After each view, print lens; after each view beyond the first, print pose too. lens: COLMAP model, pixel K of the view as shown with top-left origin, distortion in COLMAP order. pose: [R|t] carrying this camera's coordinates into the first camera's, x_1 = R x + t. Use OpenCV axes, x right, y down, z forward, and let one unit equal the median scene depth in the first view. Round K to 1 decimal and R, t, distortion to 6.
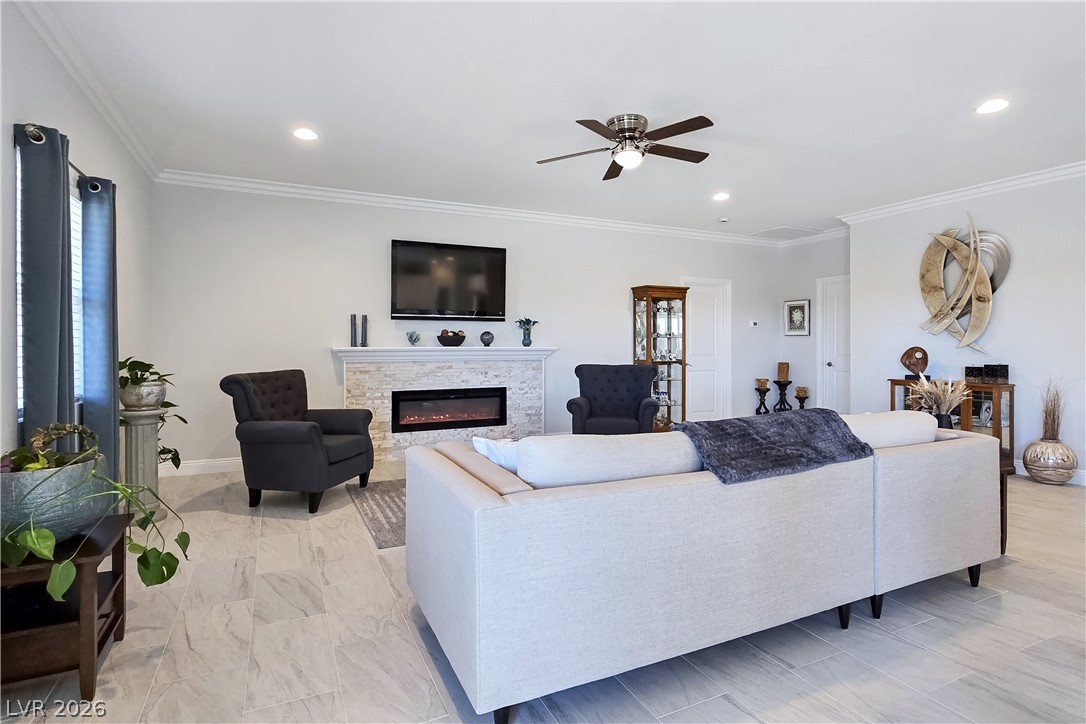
lens RADIAL K [[552.2, 0, 544.9], [0, 552.2, 345.0], [0, 0, 1]] dist [-0.001535, -0.000656]
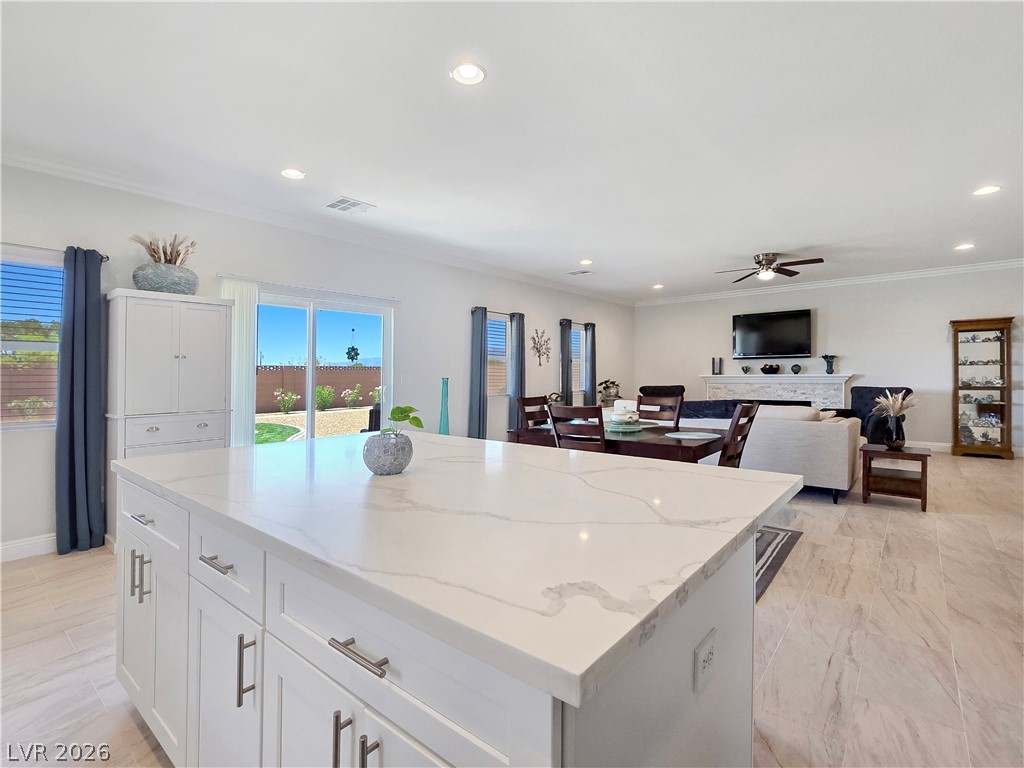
lens RADIAL K [[488.0, 0, 513.9], [0, 488.0, 361.5], [0, 0, 1]] dist [-0.005004, -0.000379]
pose [[0.419800, -0.028744, -0.907161, 0.846137], [0.006433, 0.999567, -0.028696, 0.001549], [0.907594, 0.006211, 0.419803, -0.317715]]
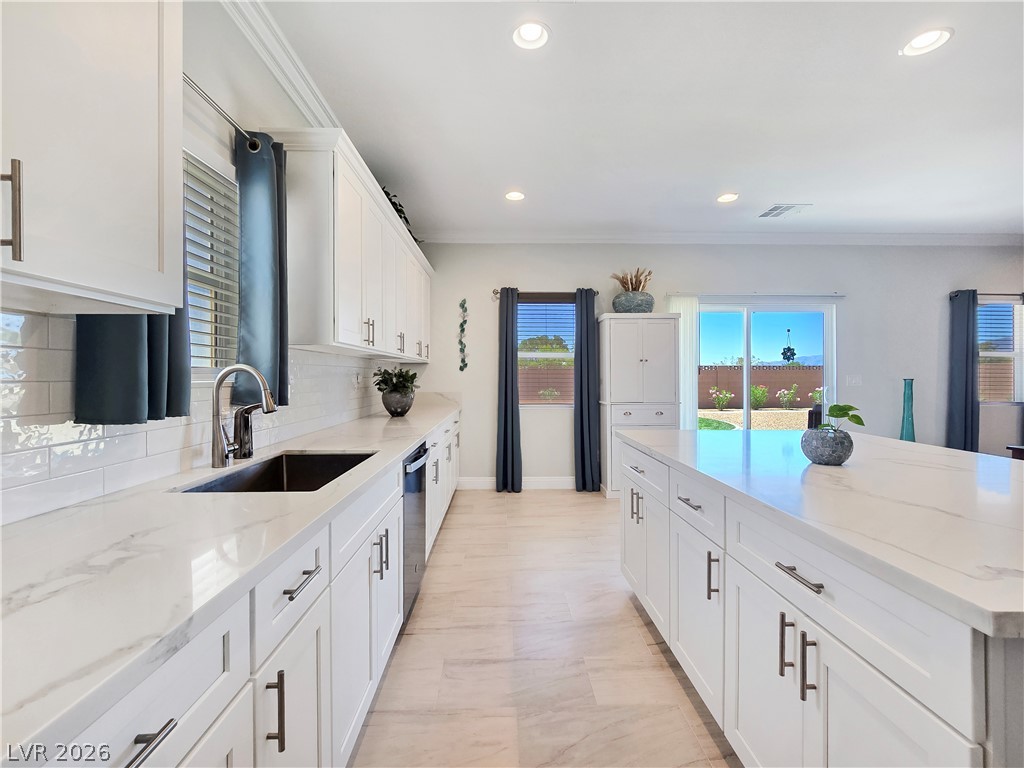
lens RADIAL K [[470.1, 0, 503.4], [0, 470.1, 364.5], [0, 0, 1]] dist [-0.000750, -0.000158]
pose [[-0.417457, -0.022426, -0.908420, 0.921861], [-0.001805, 0.999714, -0.023850, 0.000919], [0.908695, -0.008317, -0.417378, -0.327525]]
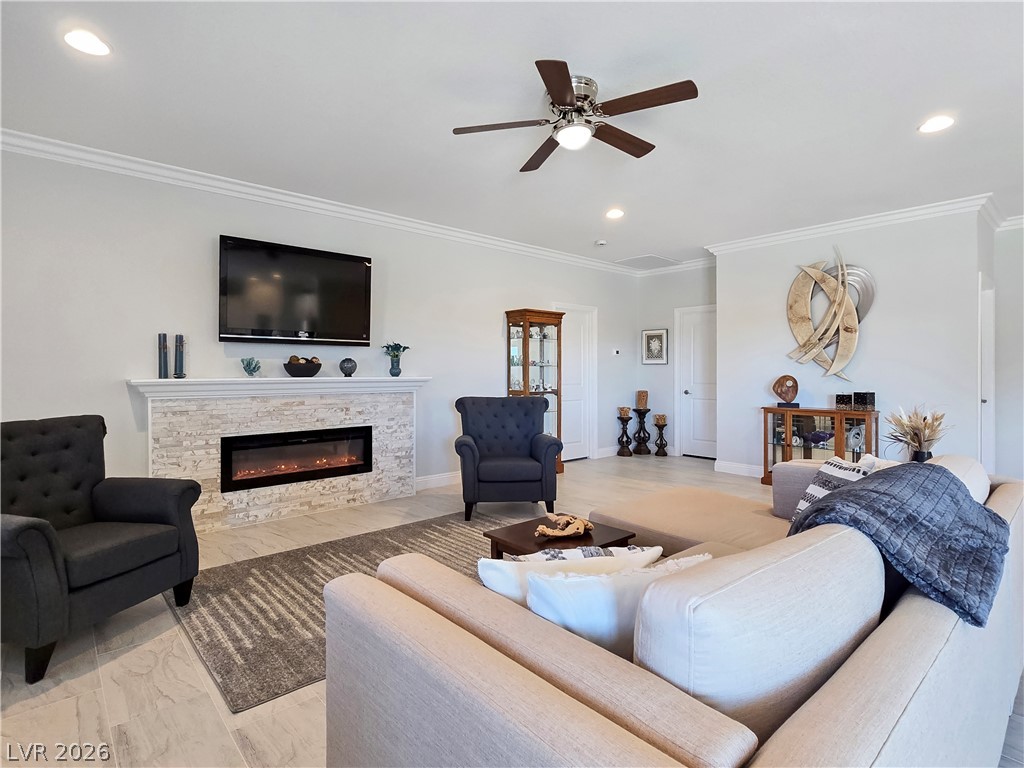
lens RADIAL K [[522.8, 0, 508.0], [0, 522.8, 374.8], [0, 0, 1]] dist [0.000724, -0.000736]
pose [[0.962041, -0.003387, 0.272885, -0.092084], [0.002376, 0.999989, 0.004037, -0.003029], [-0.272895, -0.003235, 0.962038, 0.202461]]
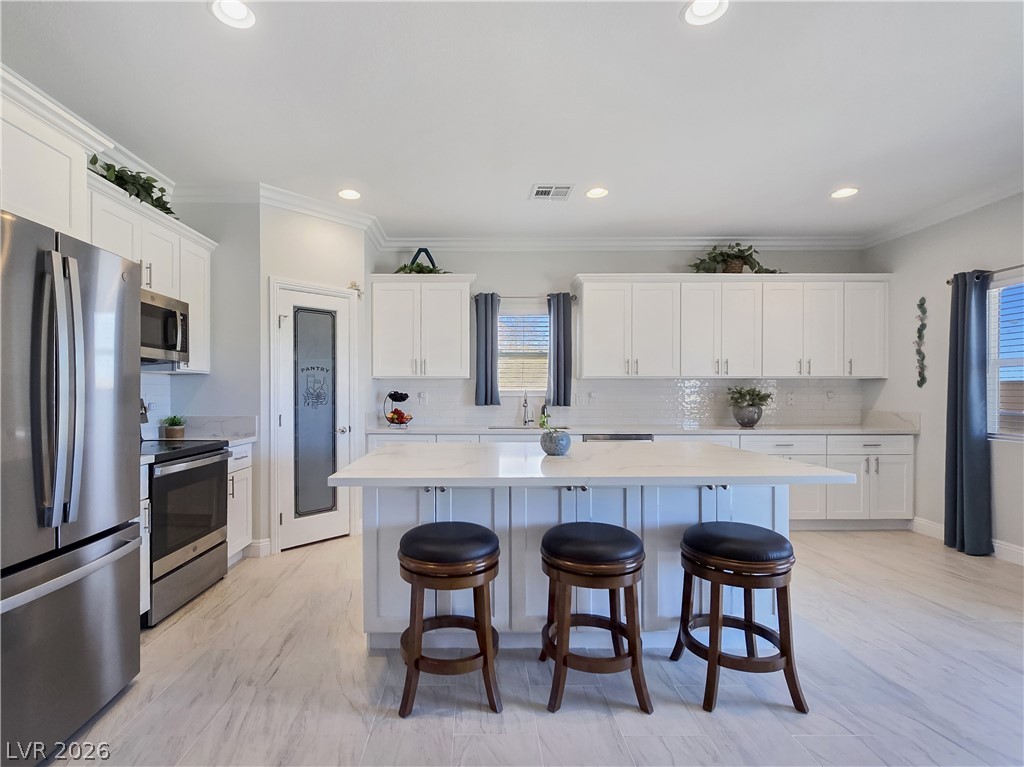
lens RADIAL K [[496.0, 0, 475.8], [0, 496.0, 401.7], [0, 0, 1]] dist [-0.003857, -0.000856]
pose [[-0.898943, -0.008402, 0.437985, 0.441172], [0.001457, 0.999753, 0.022170, -0.003152], [-0.438063, 0.020568, -0.898709, 0.193783]]
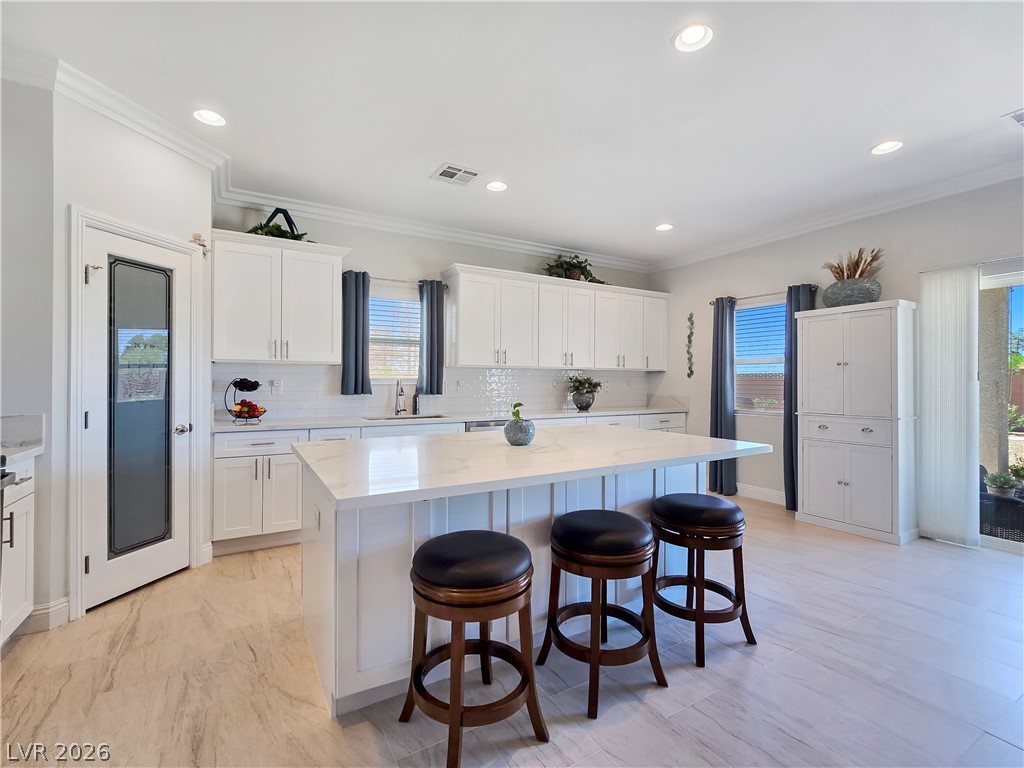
lens RADIAL K [[463.9, 0, 508.3], [0, 463.9, 385.9], [0, 0, 1]] dist [-0.002224, 0.000082]
pose [[-0.996910, -0.002969, -0.078491, 0.614384], [-0.003948, 0.999916, 0.012319, -0.001211], [0.078448, 0.012590, -0.996839, 0.162813]]
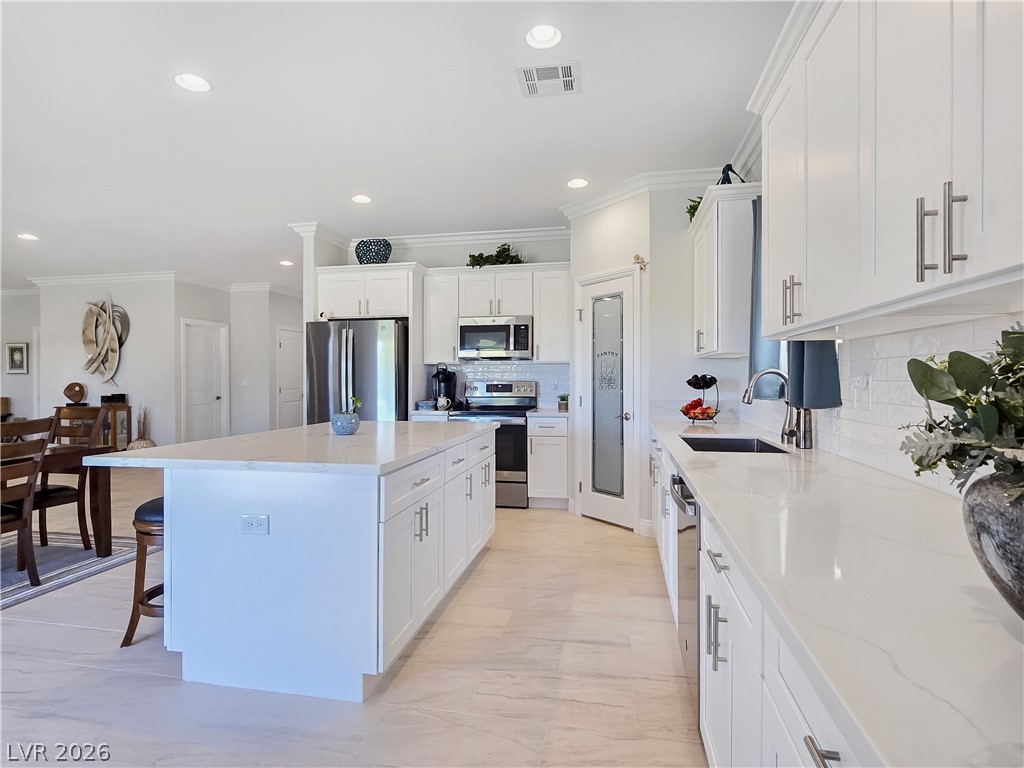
lens RADIAL K [[546.0, 0, 506.4], [0, 546.0, 385.2], [0, 0, 1]] dist [-0.001242, -0.001037]
pose [[0.605369, -0.013503, 0.795831, 0.233298], [0.006946, 0.999908, 0.011682, 0.001106], [-0.795915, -0.001544, 0.605407, -0.689681]]
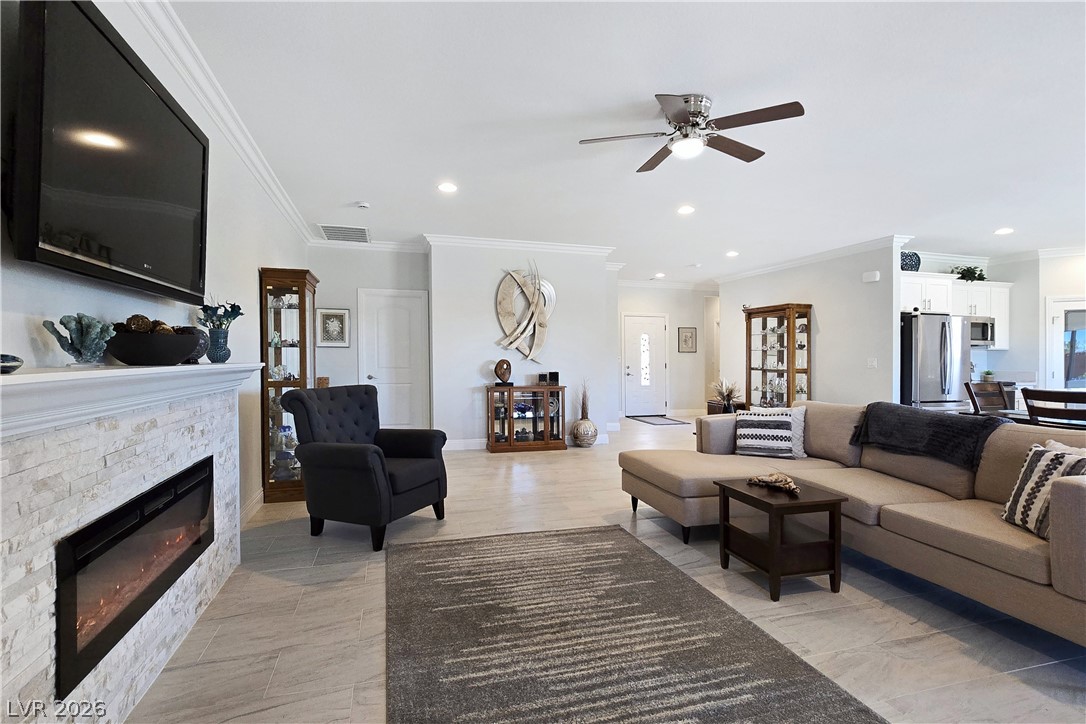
lens RADIAL K [[519.0, 0, 541.5], [0, 519.0, 361.0], [0, 0, 1]] dist [-0.002611, -0.001201]
pose [[0.170803, -0.007636, 0.985276, -0.458883], [-0.003337, 0.999960, 0.008328, -0.003640], [-0.985299, -0.004710, 0.170771, 0.707588]]
